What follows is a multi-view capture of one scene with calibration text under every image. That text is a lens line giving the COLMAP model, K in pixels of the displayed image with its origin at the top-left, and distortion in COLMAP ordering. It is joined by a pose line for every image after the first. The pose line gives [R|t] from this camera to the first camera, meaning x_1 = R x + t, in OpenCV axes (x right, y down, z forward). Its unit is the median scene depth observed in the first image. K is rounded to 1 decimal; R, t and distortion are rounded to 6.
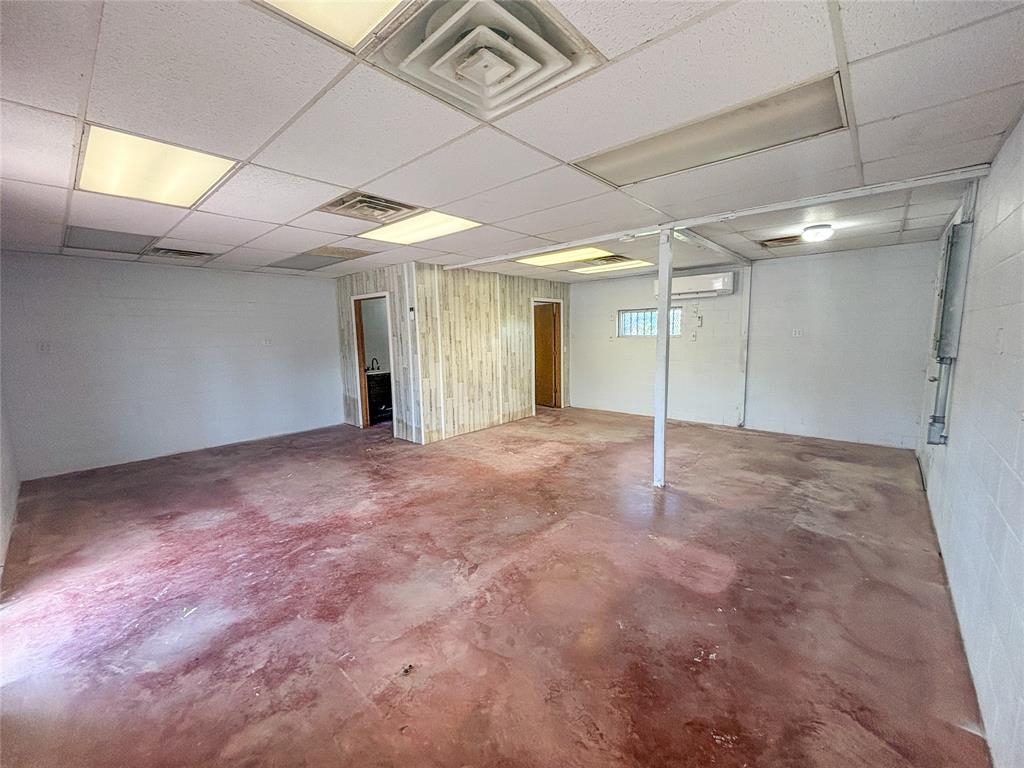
lens RADIAL K [[410.0, 0, 511.4], [0, 410.0, 383.6], [0, 0, 1]] dist [0.016959, -0.006661]
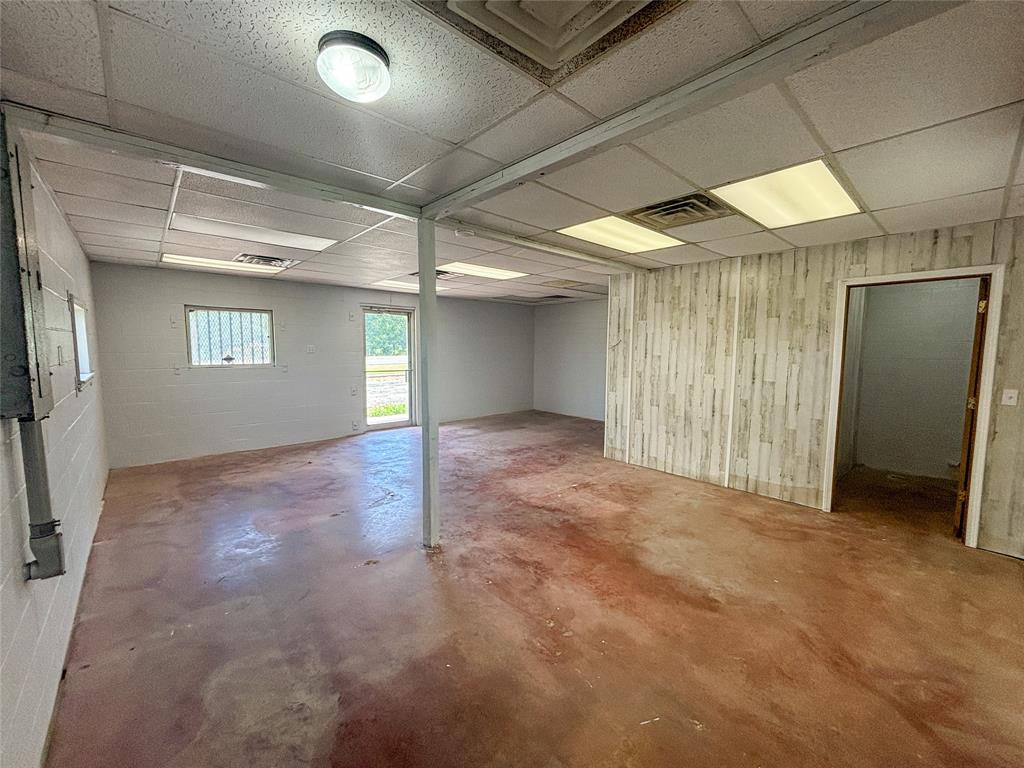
lens RADIAL K [[410.0, 0, 511.4], [0, 410.0, 383.6], [0, 0, 1]] dist [0.016959, -0.006661]
pose [[-0.110455, 0.108112, -0.987984, 0.771749], [-0.129617, 0.984009, 0.122168, -0.118949], [0.985393, 0.141554, -0.094676, 0.844552]]
